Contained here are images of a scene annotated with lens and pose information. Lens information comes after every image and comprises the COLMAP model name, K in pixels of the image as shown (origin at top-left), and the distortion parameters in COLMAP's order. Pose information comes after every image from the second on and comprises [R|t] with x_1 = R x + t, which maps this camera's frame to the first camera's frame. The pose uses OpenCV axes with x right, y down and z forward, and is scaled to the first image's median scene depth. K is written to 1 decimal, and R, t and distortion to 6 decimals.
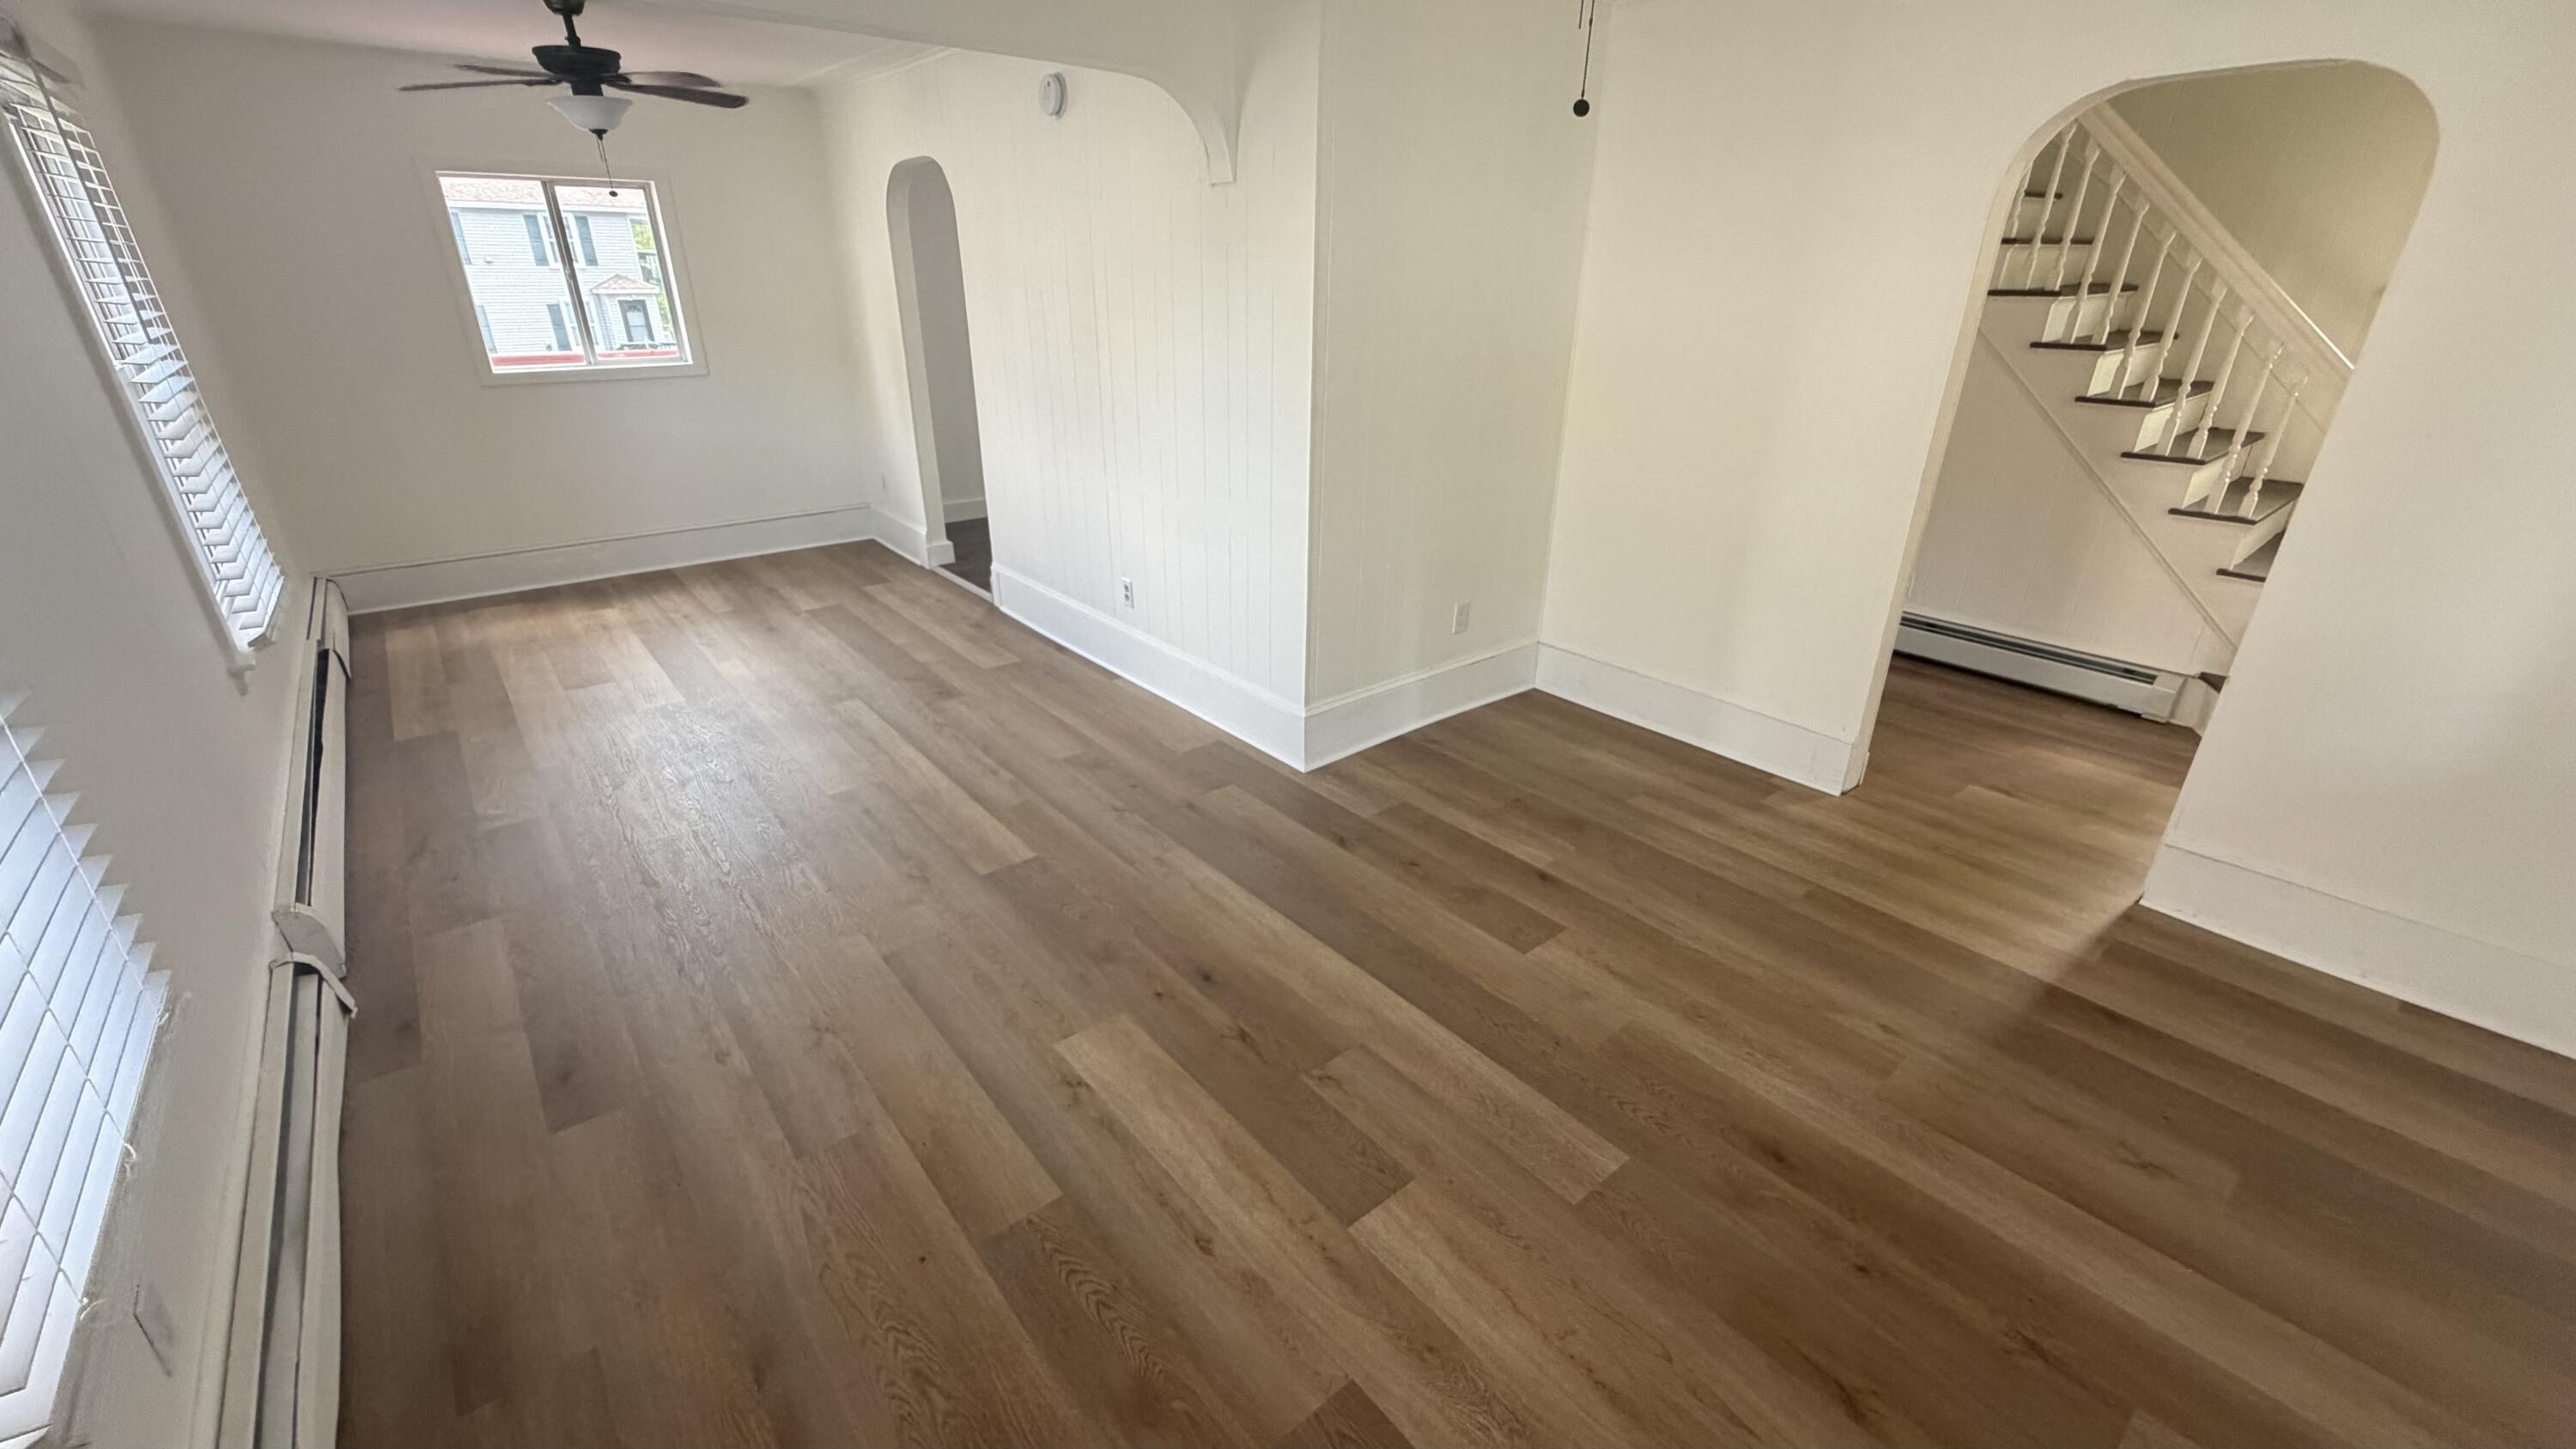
lens RADIAL K [[1018.7, 0, 1297.1], [0, 1018.7, 718.4], [0, 0, 1]] dist [-0.002938, 0.000098]
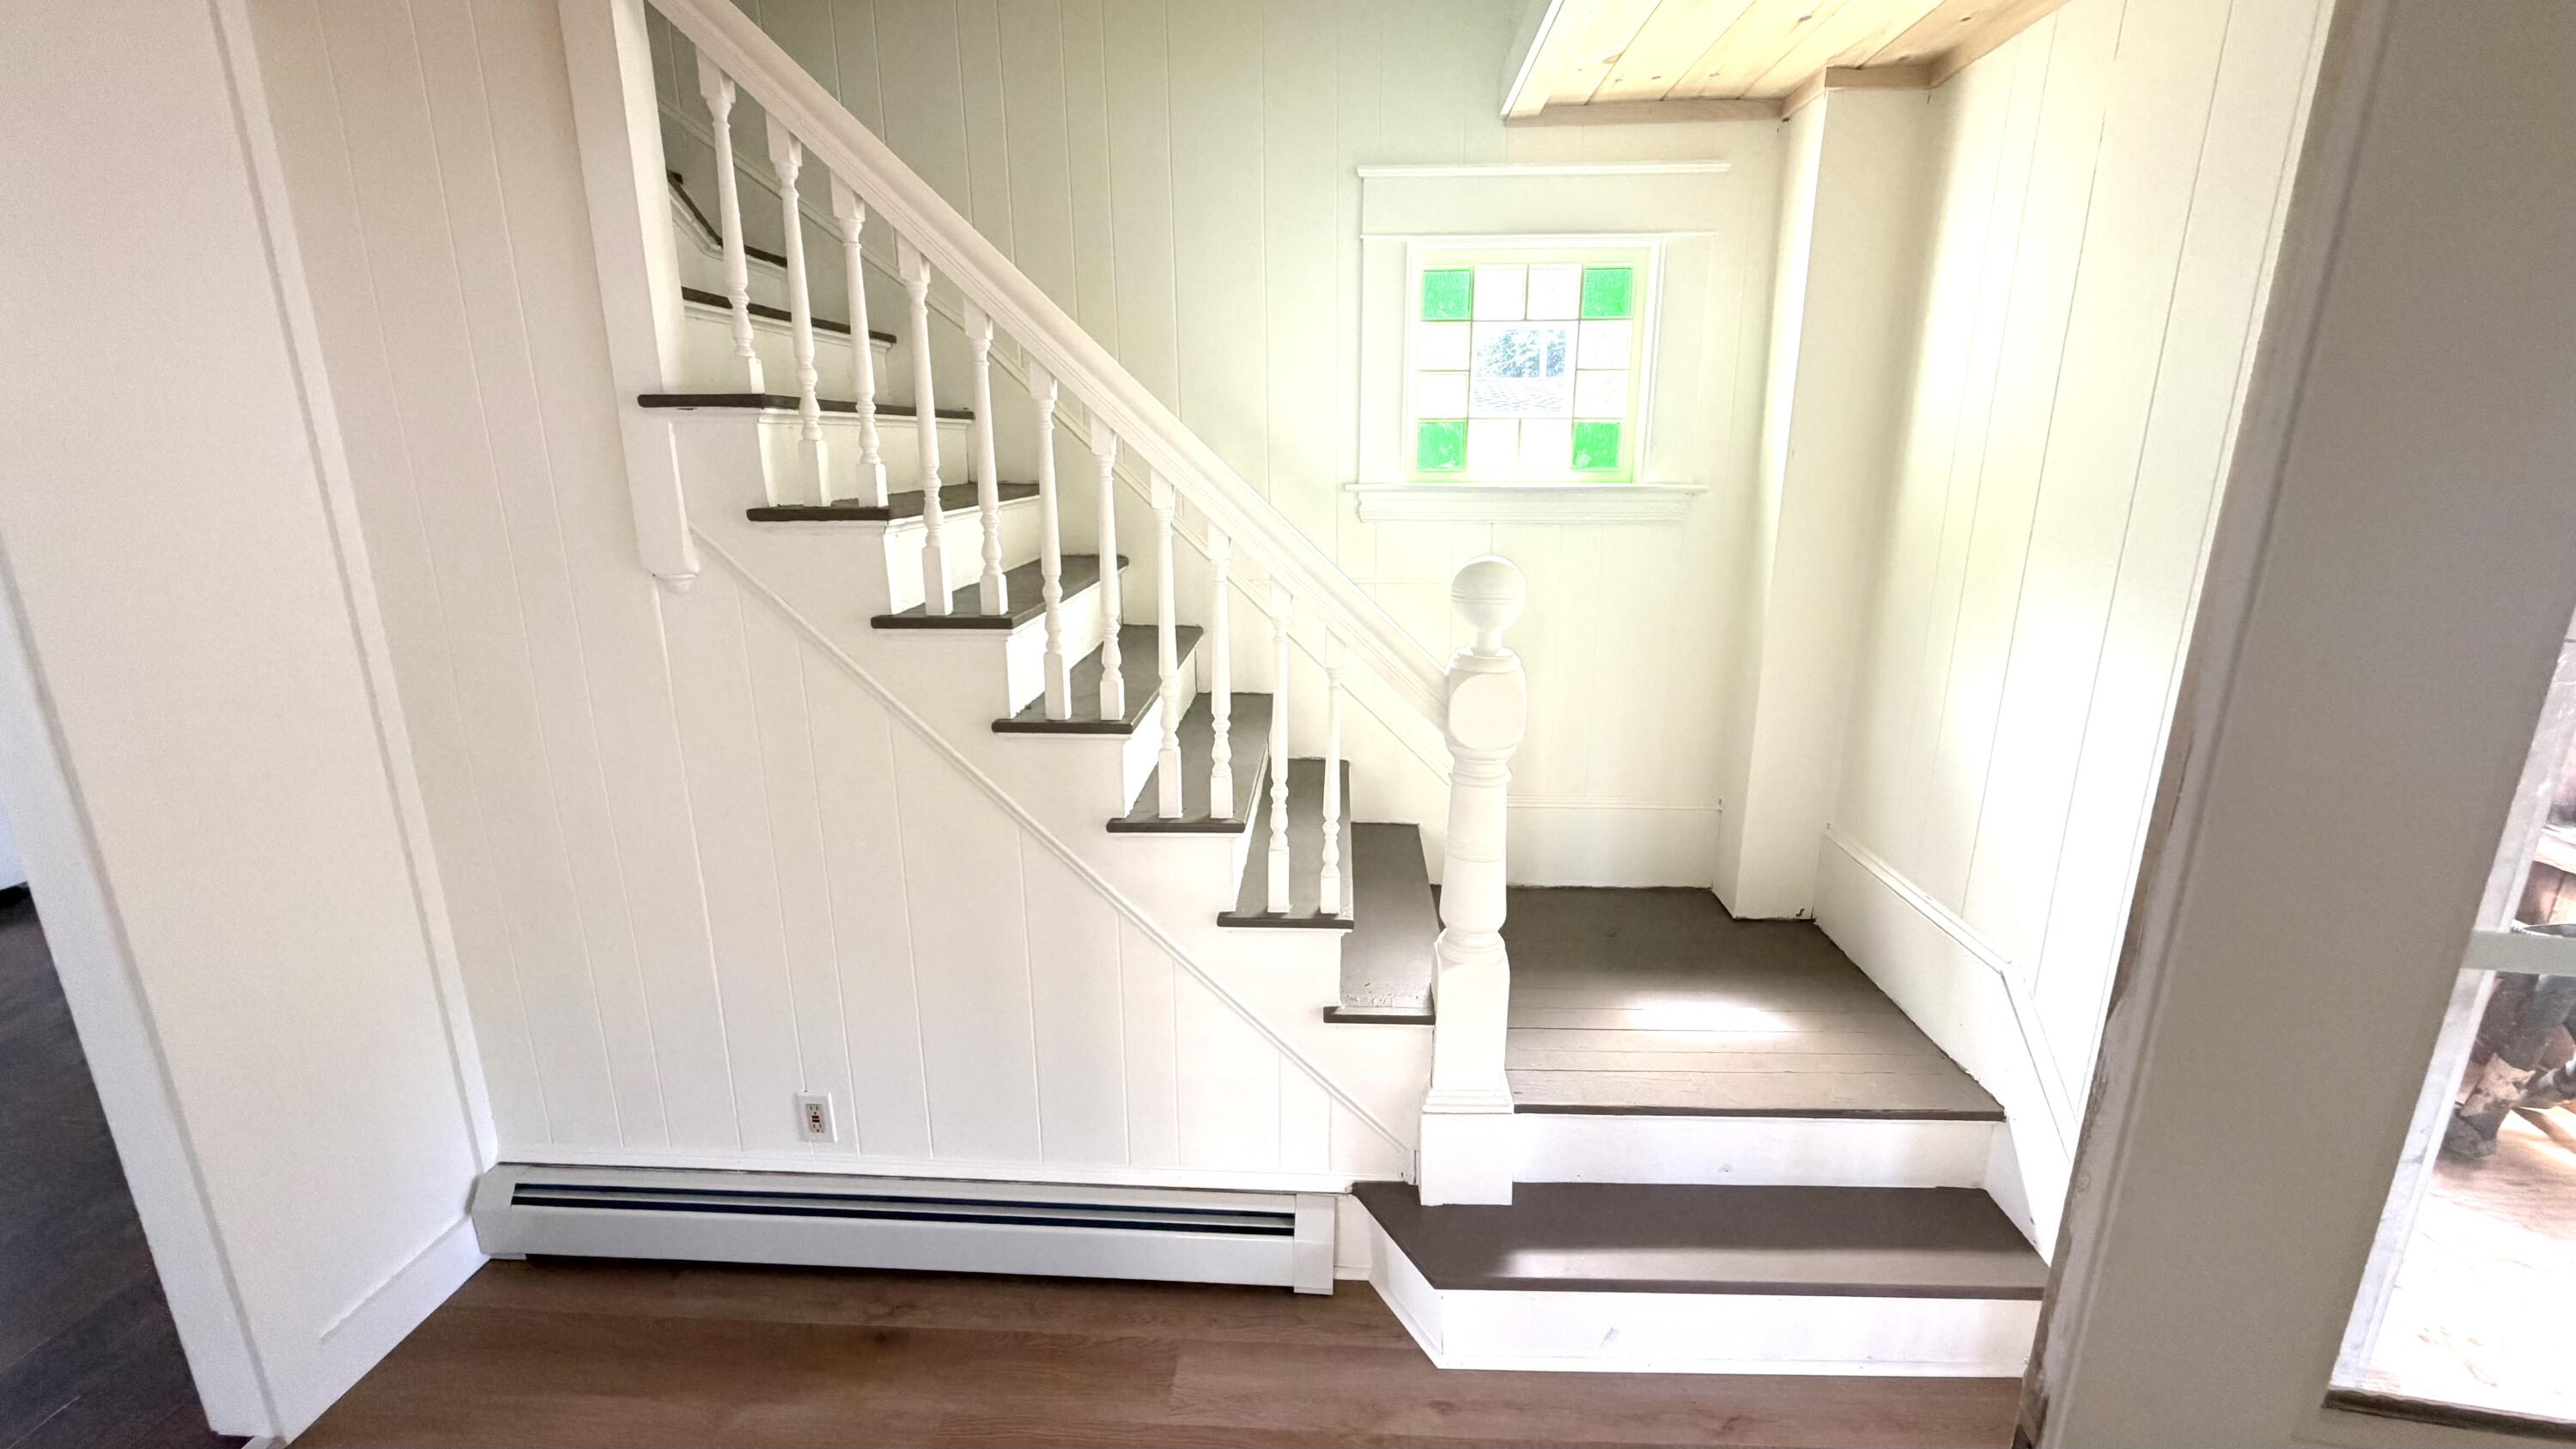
lens RADIAL K [[1018.7, 0, 1286.5], [0, 1018.7, 716.0], [0, 0, 1]] dist [-0.002938, 0.000098]
pose [[0.685450, -0.194425, 0.701682, 0.539881], [0.301511, 0.952975, -0.030481, -0.267145], [-0.662759, 0.232458, 0.711838, 0.587630]]
